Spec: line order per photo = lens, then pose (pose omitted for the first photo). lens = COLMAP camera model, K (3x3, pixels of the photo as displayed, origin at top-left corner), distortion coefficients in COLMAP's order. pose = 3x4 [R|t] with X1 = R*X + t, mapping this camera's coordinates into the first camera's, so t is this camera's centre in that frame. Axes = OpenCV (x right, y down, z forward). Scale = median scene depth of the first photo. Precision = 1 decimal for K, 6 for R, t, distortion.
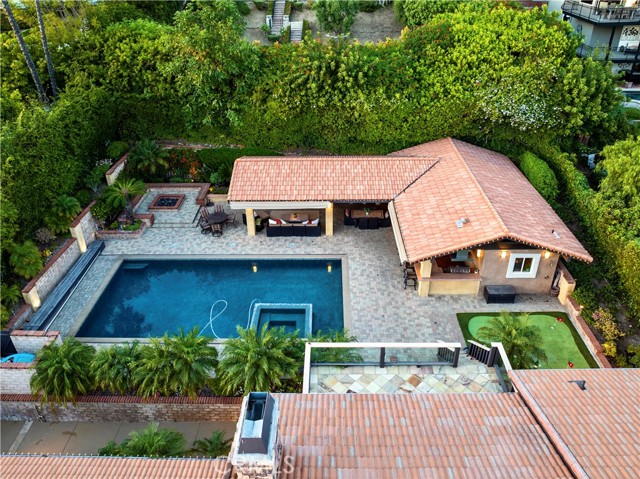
lens RADIAL K [[448.2, 0, 320.0], [0, 448.2, 239.5], [0, 0, 1]] dist [-0.035573, -0.001068]
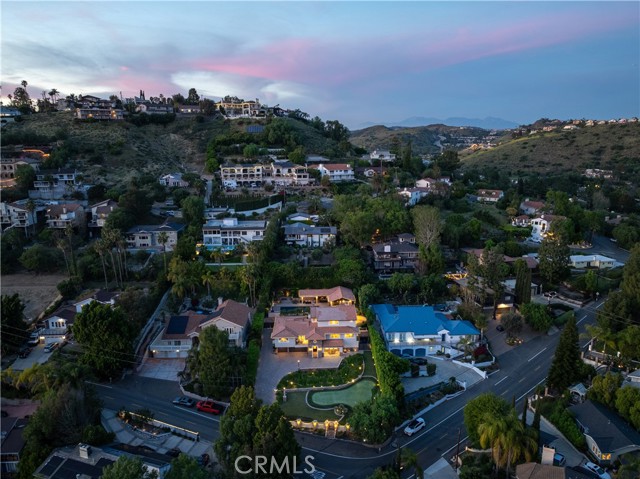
lens RADIAL K [[448.2, 0, 320.0], [0, 448.2, 239.5], [0, 0, 1]] dist [-0.035573, -0.001068]
pose [[0.998959, -0.006431, 0.045165, -0.180875], [0.022828, 0.927627, -0.372809, 1.293788], [-0.039499, 0.373452, 0.926808, -4.292509]]
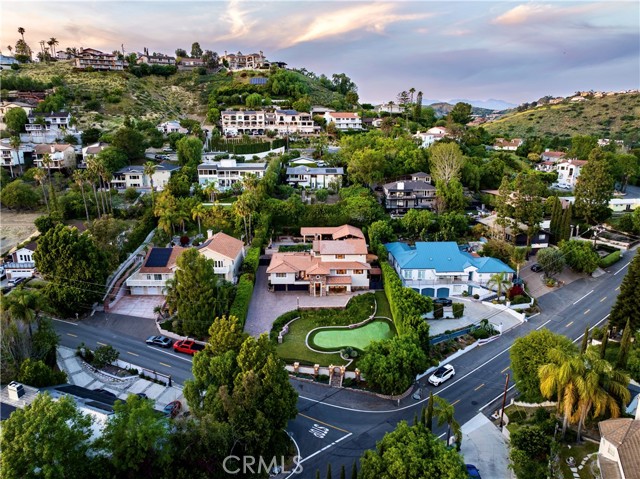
lens RADIAL K [[433.3, 0, 309.4], [0, 433.3, 224.4], [0, 0, 1]] dist [-0.035830, 0.002929]
pose [[0.999961, 0.001336, 0.008756, -0.142121], [0.001814, 0.936722, -0.350070, 1.428166], [-0.008670, 0.350072, 0.936682, -3.389881]]
